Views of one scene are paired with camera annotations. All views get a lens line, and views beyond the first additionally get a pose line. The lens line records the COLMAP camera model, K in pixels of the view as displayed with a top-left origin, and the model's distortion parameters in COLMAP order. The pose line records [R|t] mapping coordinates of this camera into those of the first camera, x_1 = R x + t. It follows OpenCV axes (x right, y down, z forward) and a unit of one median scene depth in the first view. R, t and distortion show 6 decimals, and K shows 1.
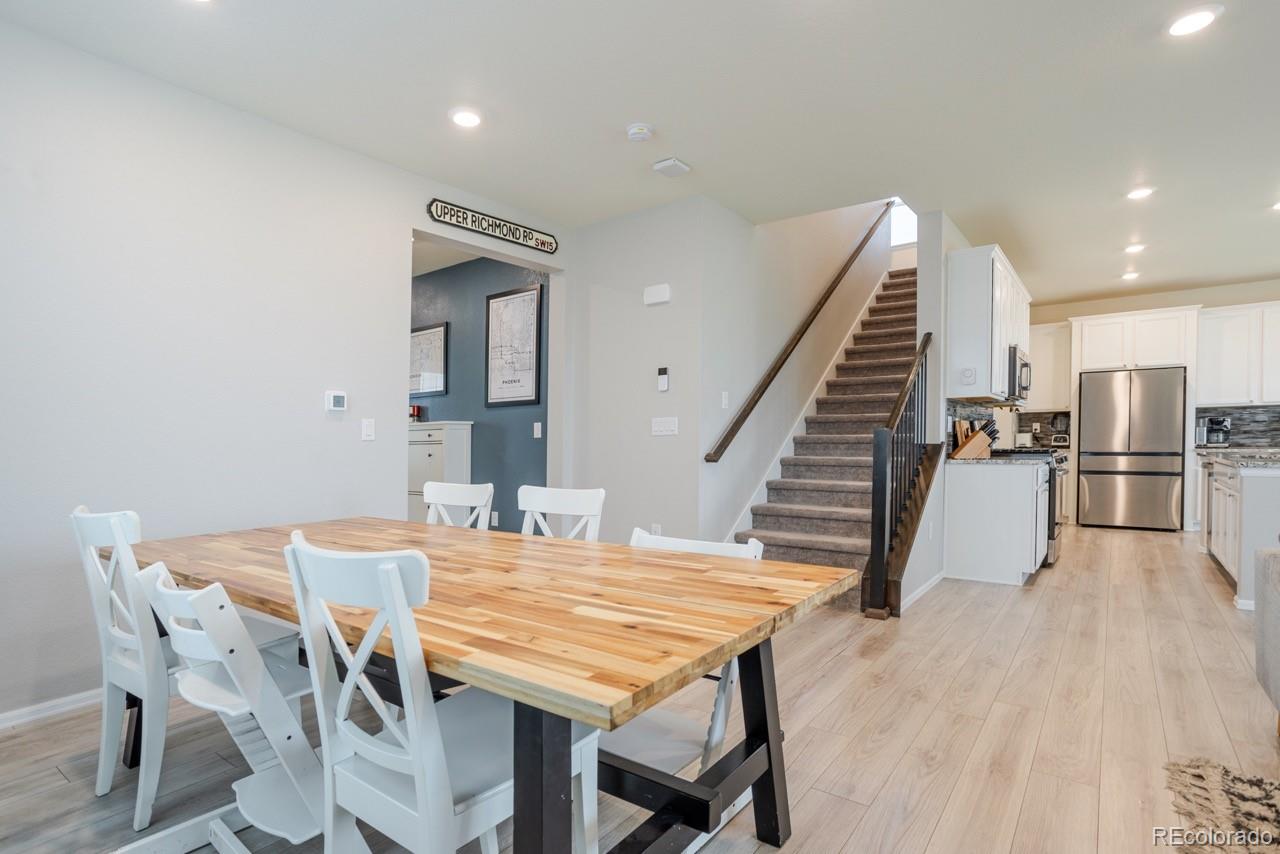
lens RADIAL K [[627.1, 0, 643.5], [0, 627.1, 432.5], [0, 0, 1]] dist [-0.023661, 0.000502]
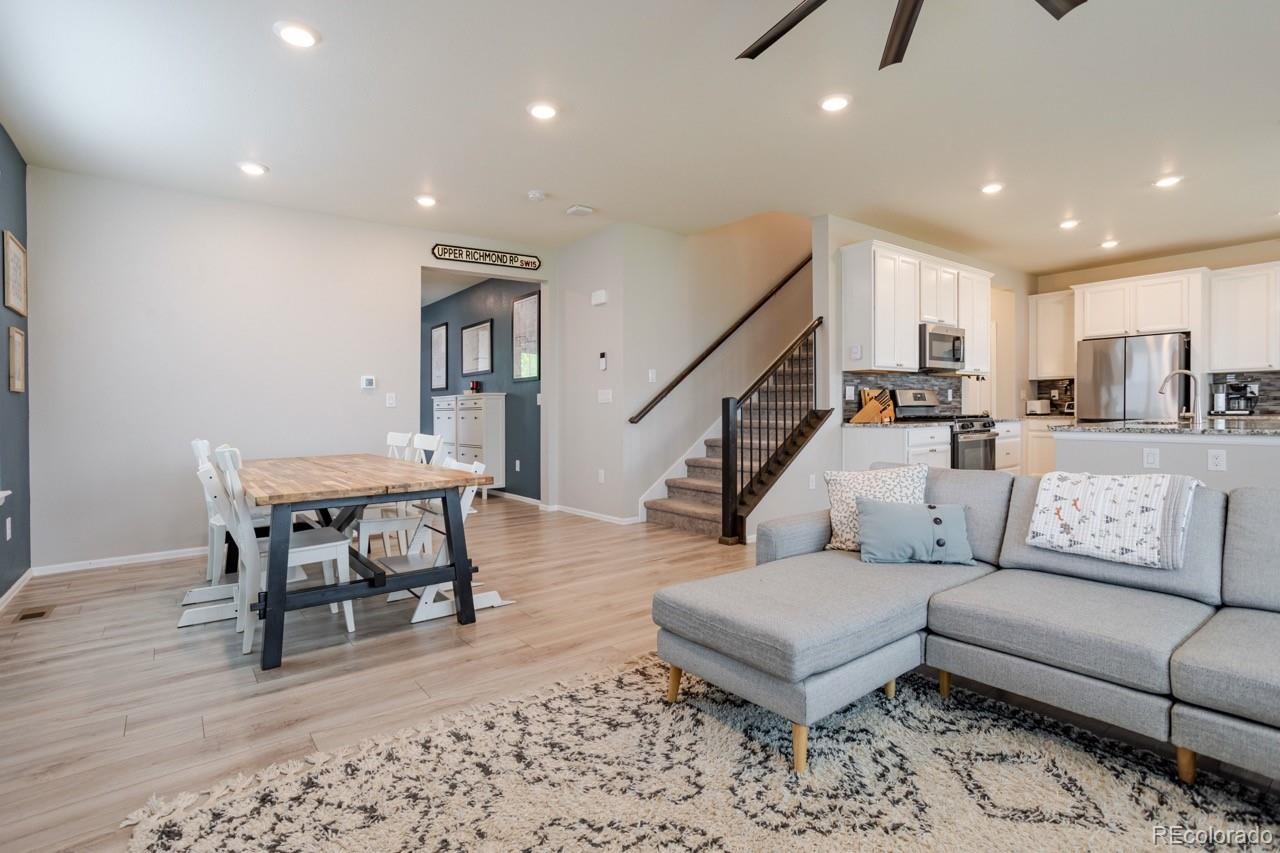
lens RADIAL K [[608.5, 0, 635.4], [0, 608.5, 402.9], [0, 0, 1]] dist [-0.027498, 0.000007]
pose [[0.960620, -0.001476, -0.277861, 0.353812], [0.003059, 0.999981, 0.005264, -0.002181], [0.277848, -0.005907, 0.960607, -0.173673]]
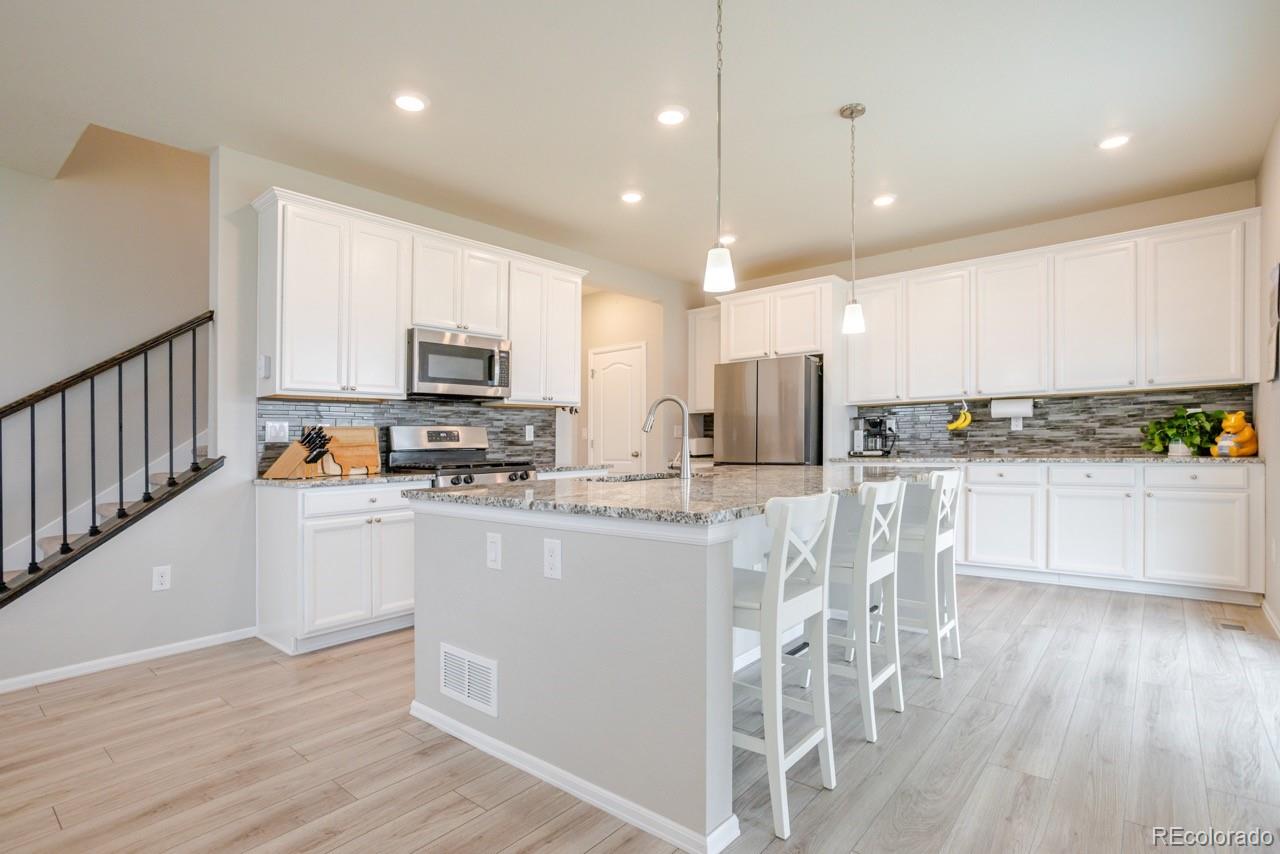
lens RADIAL K [[627.1, 0, 643.5], [0, 627.1, 432.5], [0, 0, 1]] dist [-0.023661, 0.000502]
pose [[0.999160, -0.006412, -0.040463, 0.804533], [0.006283, 0.999975, -0.003315, -0.006051], [0.040483, 0.003058, 0.999176, 0.218434]]
